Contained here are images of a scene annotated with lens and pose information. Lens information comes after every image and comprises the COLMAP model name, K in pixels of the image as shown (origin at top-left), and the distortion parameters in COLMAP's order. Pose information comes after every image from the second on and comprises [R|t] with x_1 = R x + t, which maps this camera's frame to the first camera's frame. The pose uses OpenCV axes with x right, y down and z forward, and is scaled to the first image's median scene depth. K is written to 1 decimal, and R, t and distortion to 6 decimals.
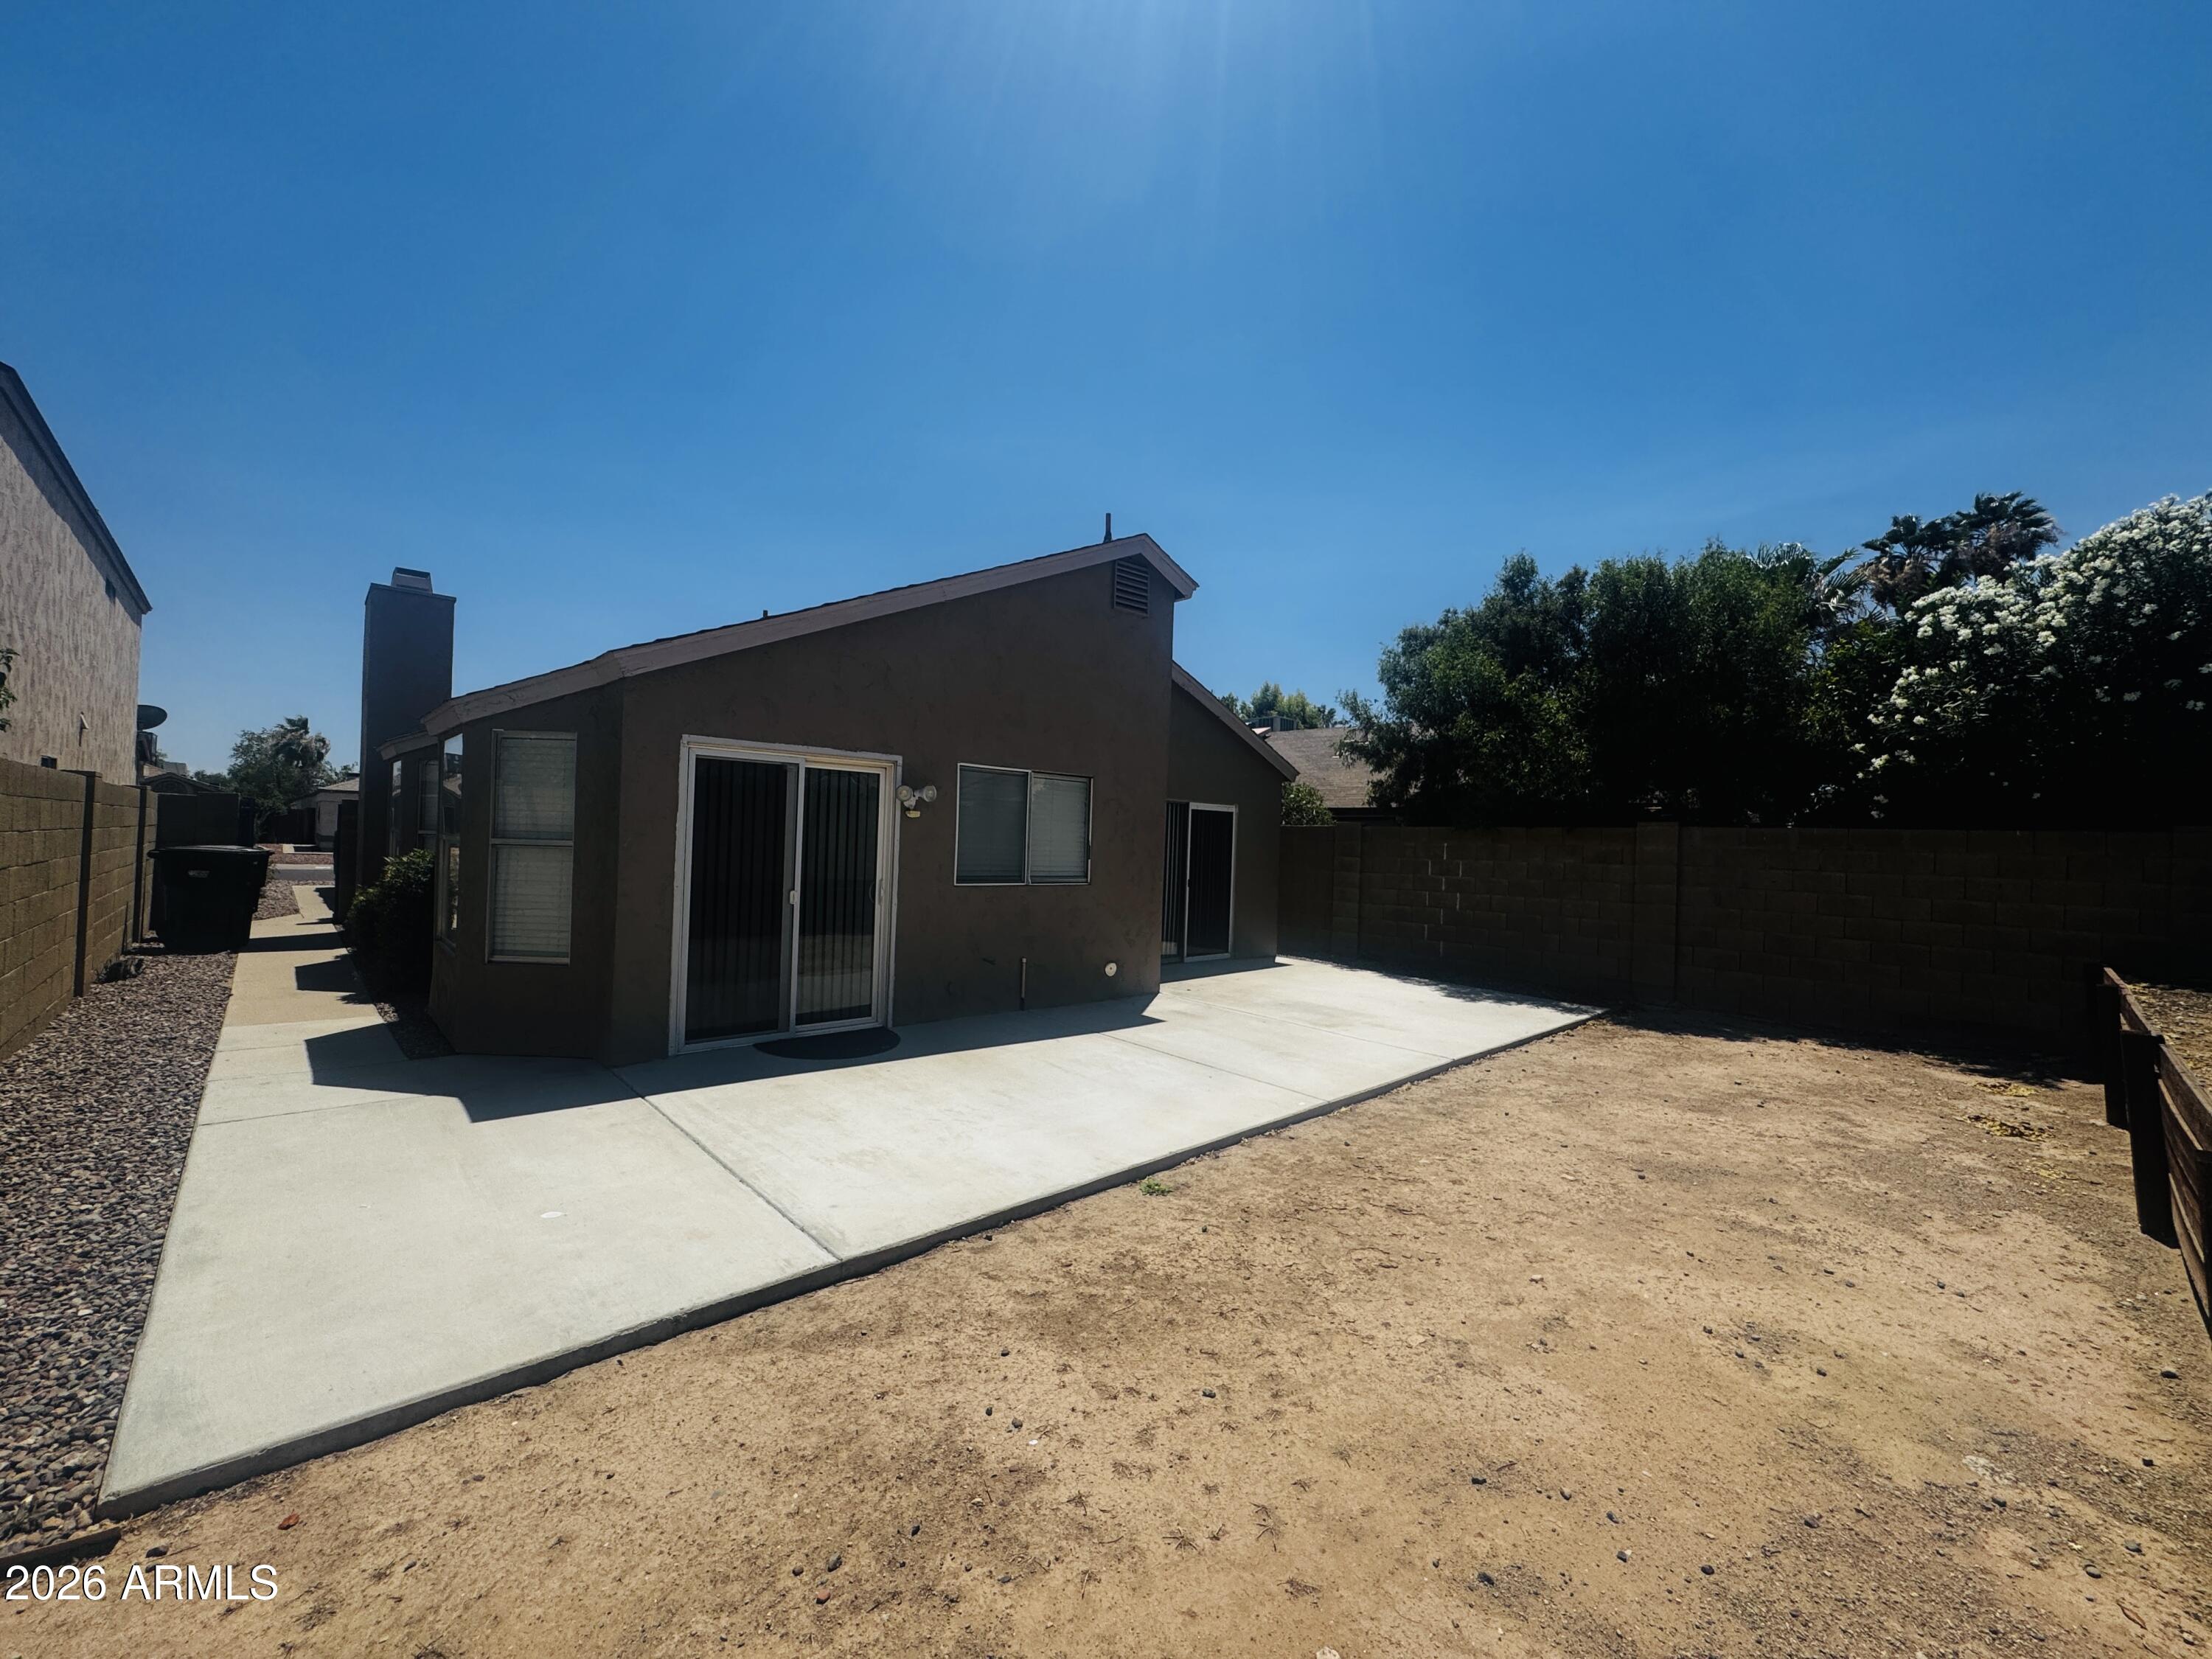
lens RADIAL K [[883.0, 0, 1106.0], [0, 883.0, 829.5], [0, 0, 1]] dist [-0.003010, -0.000093]
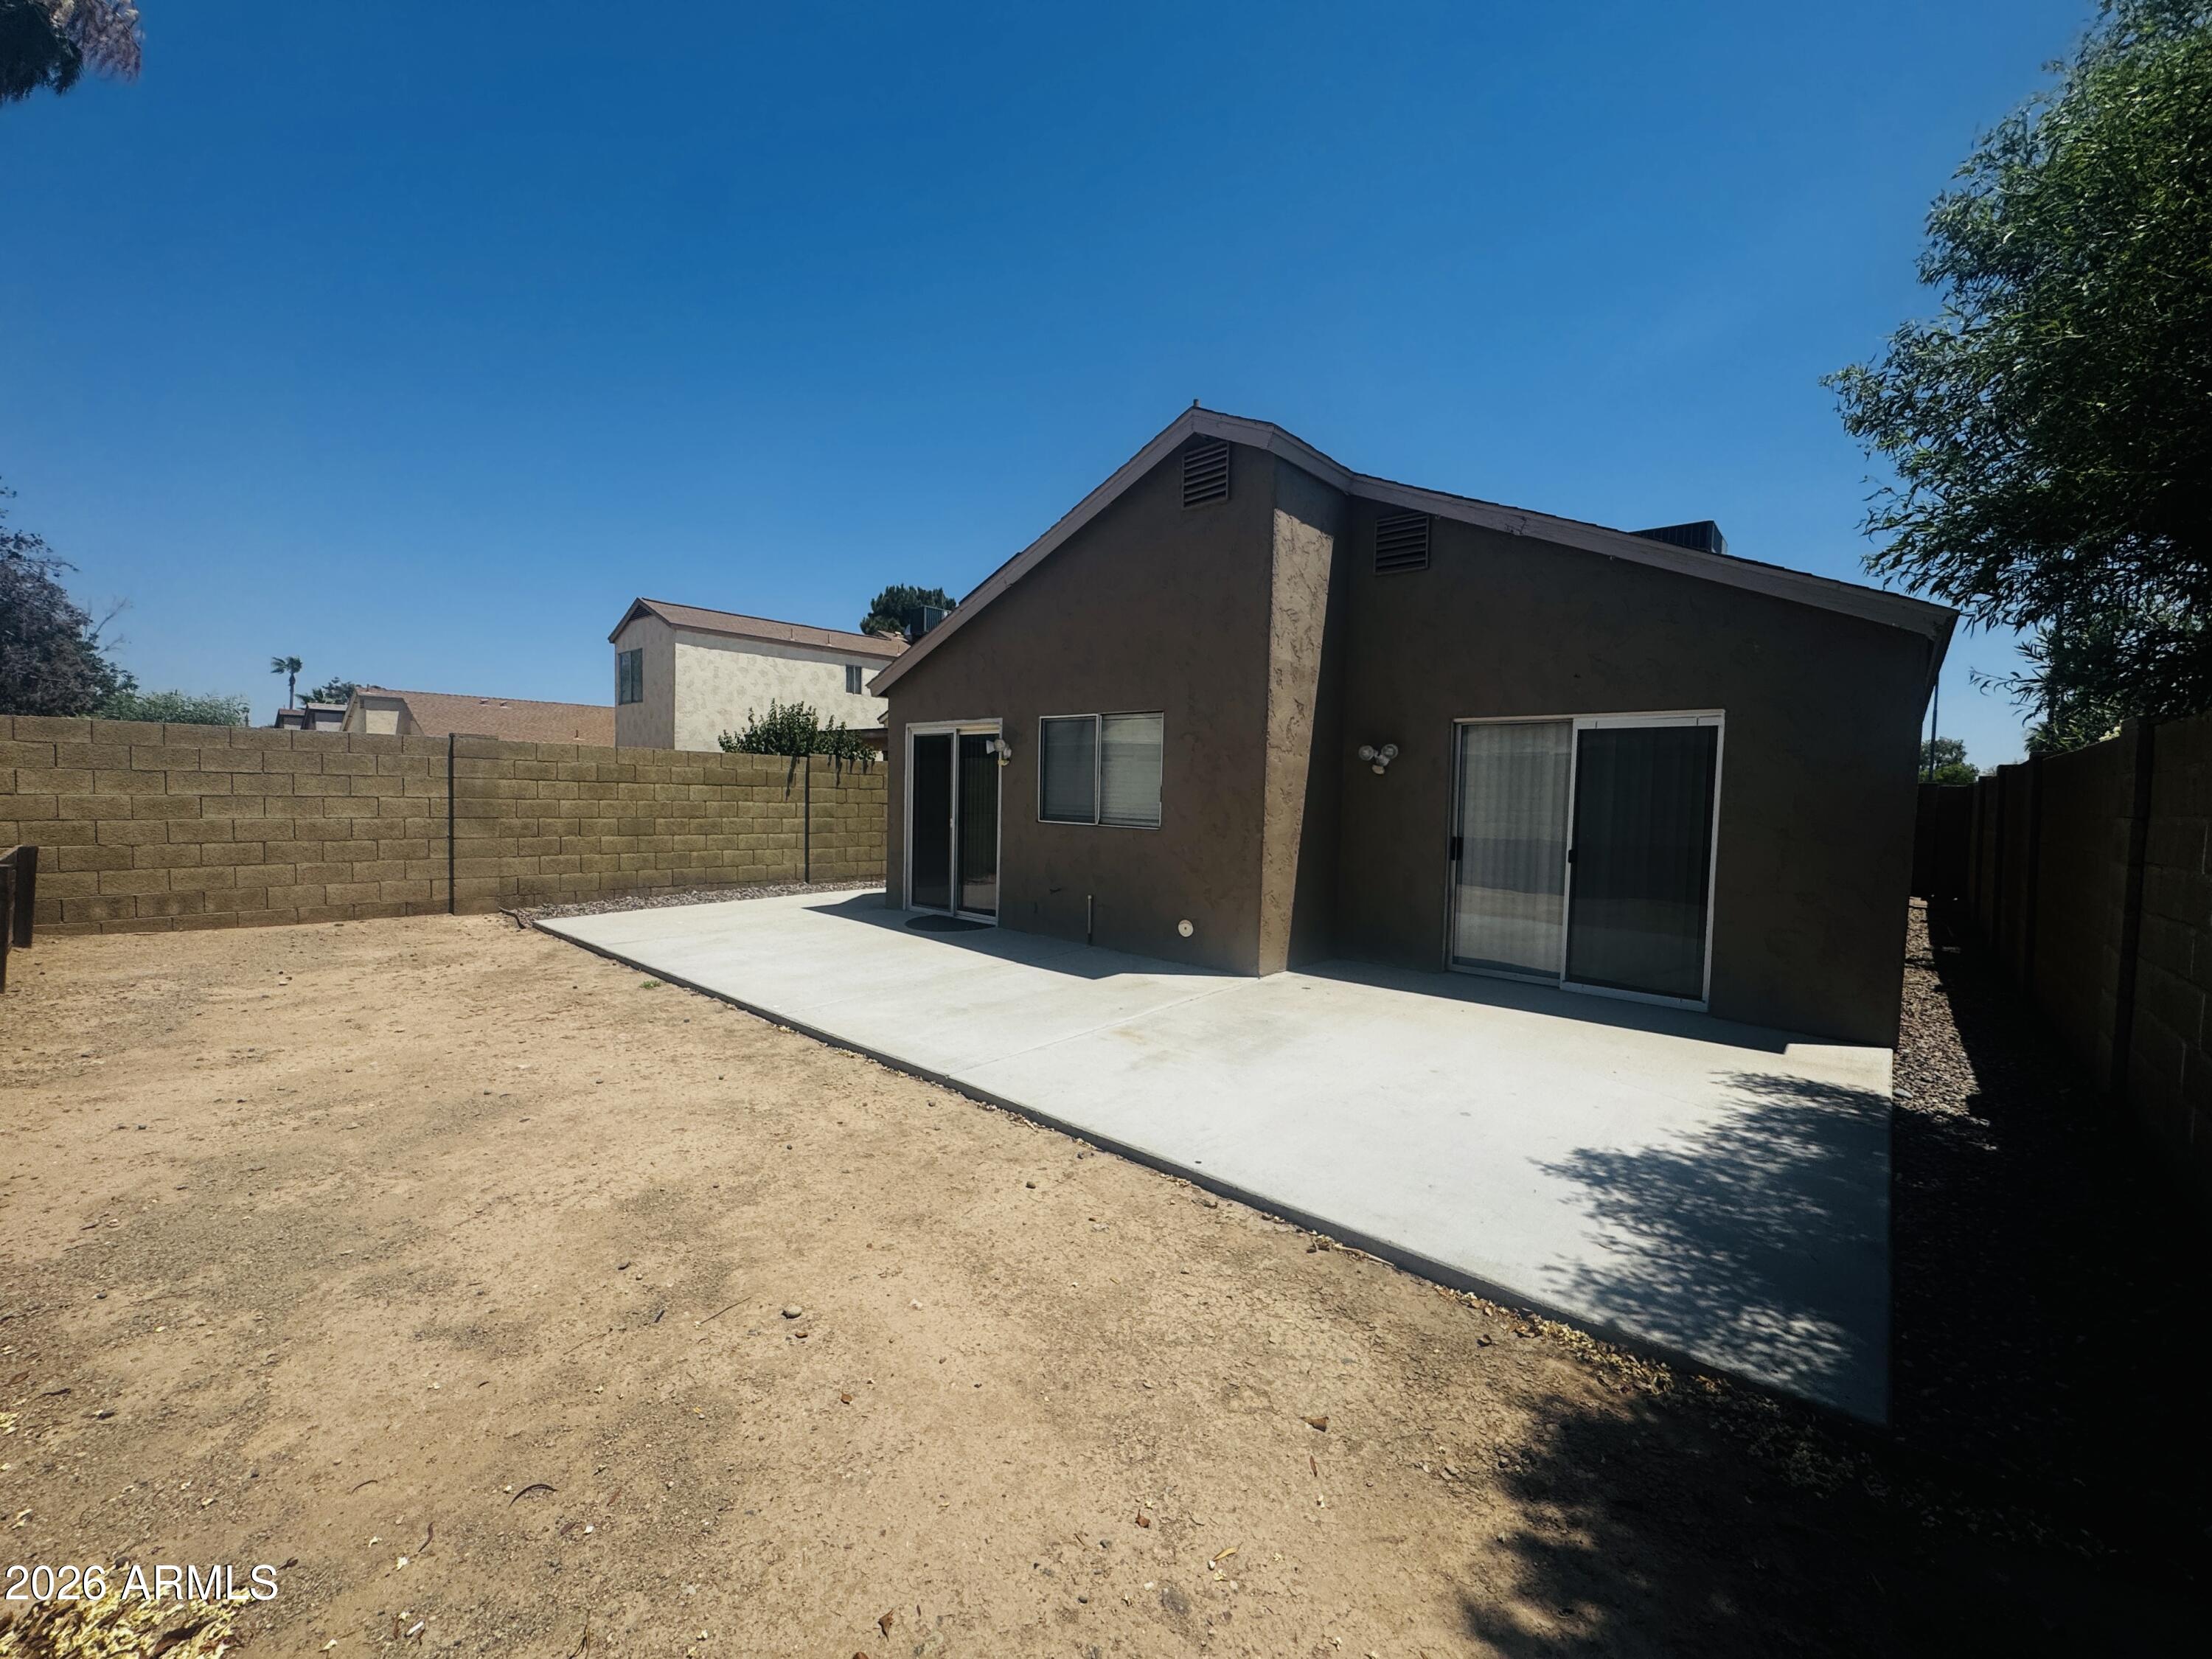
lens RADIAL K [[883.0, 0, 1106.0], [0, 883.0, 829.5], [0, 0, 1]] dist [-0.003010, -0.000093]
pose [[0.080918, 0.015598, -0.996599, 1.395137], [-0.006349, 0.999865, 0.015134, 0.077851], [0.996701, 0.005102, 0.081006, 1.377607]]
